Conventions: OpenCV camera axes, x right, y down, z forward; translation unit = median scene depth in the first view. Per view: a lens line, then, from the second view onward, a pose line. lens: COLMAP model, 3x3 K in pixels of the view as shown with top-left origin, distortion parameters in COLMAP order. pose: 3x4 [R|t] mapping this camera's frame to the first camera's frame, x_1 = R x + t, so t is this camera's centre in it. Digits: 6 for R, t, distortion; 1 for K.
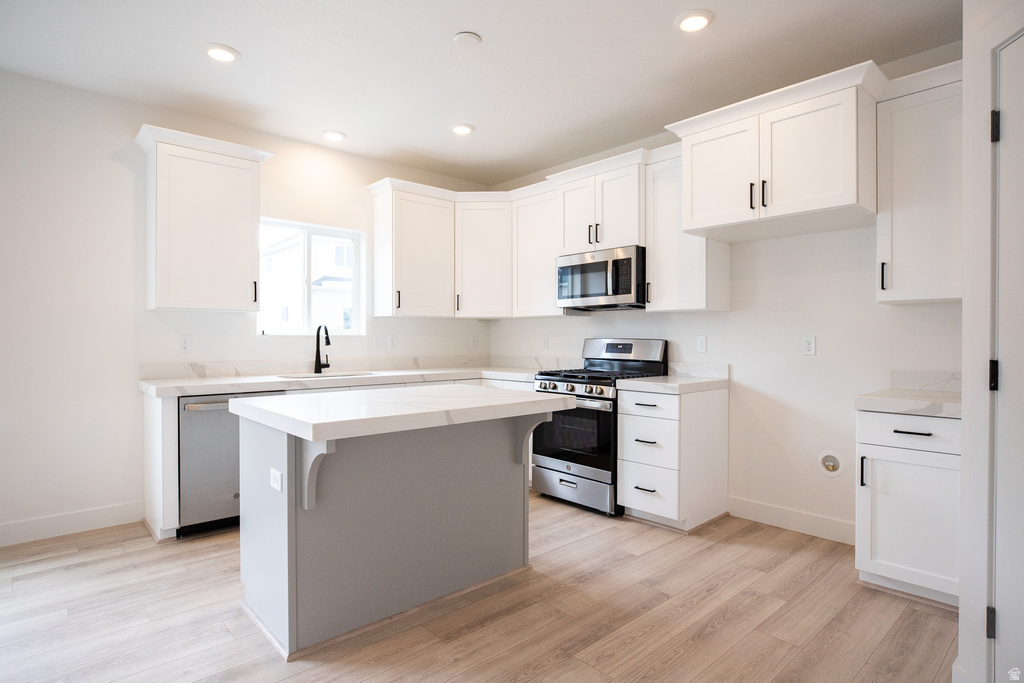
lens RADIAL K [[550.2, 0, 509.8], [0, 550.2, 339.3], [0, 0, 1]] dist [-0.020035, 0.006345]
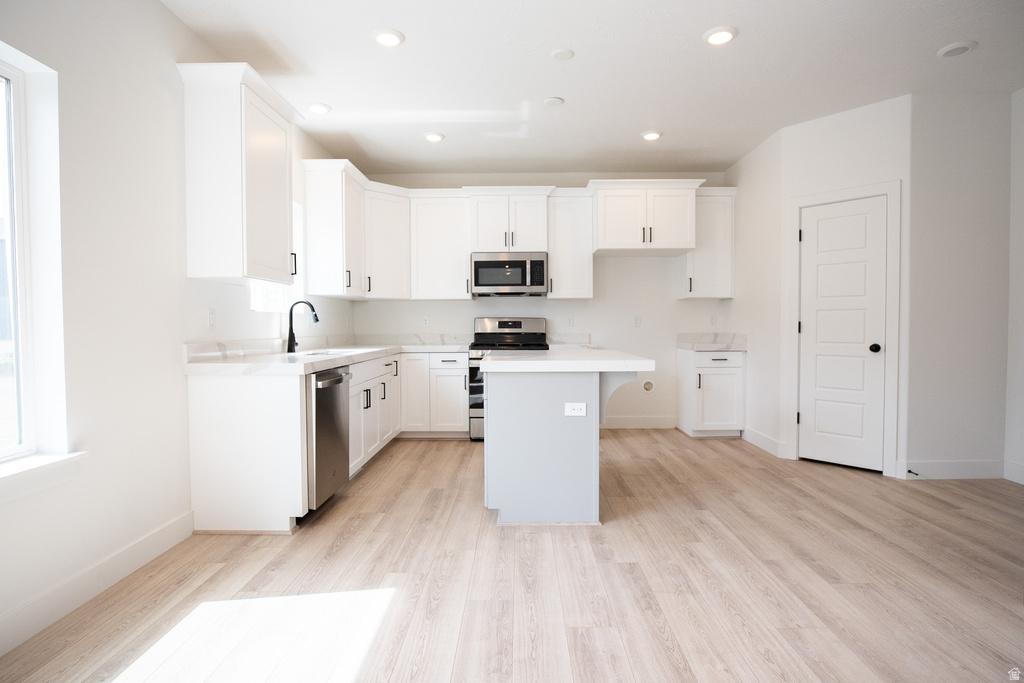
lens RADIAL K [[550.2, 0, 516.0], [0, 550.2, 343.3], [0, 0, 1]] dist [-0.020035, 0.006345]
pose [[0.672502, -0.027132, 0.739597, -1.101559], [0.006457, 0.999505, 0.030796, 0.027818], [-0.740067, -0.015934, 0.672345, 0.109581]]
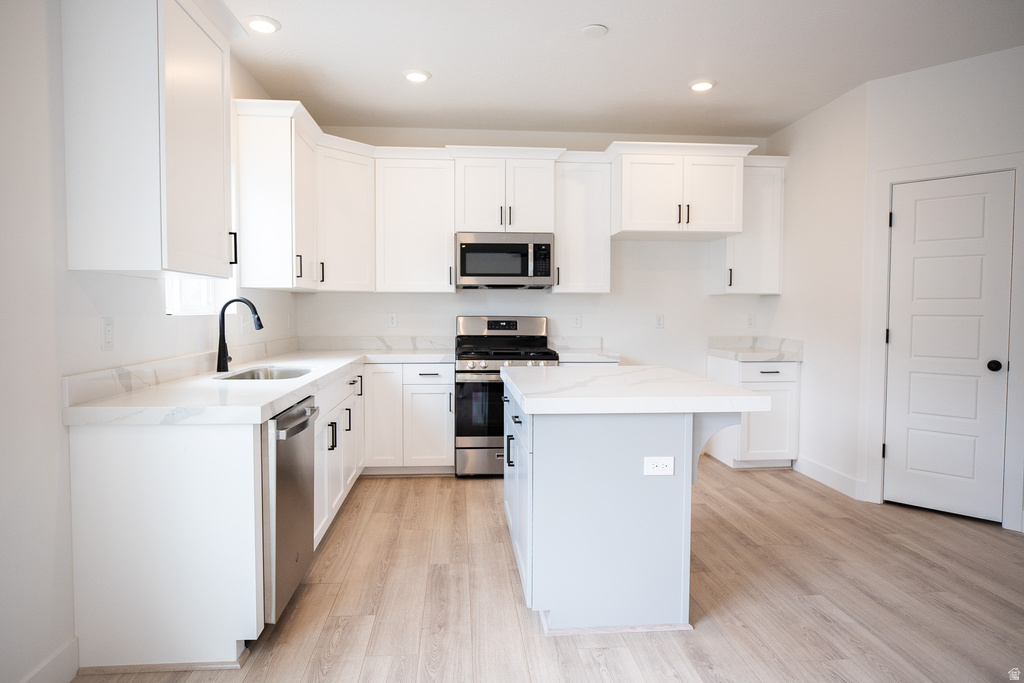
lens RADIAL K [[617.9, 0, 507.5], [0, 617.9, 337.2], [0, 0, 1]] dist [-0.007870, 0.004817]
pose [[0.605085, -0.033814, 0.795442, -1.027744], [-0.001135, 0.999060, 0.043333, -0.017473], [-0.796160, -0.027124, 0.604478, 0.381573]]
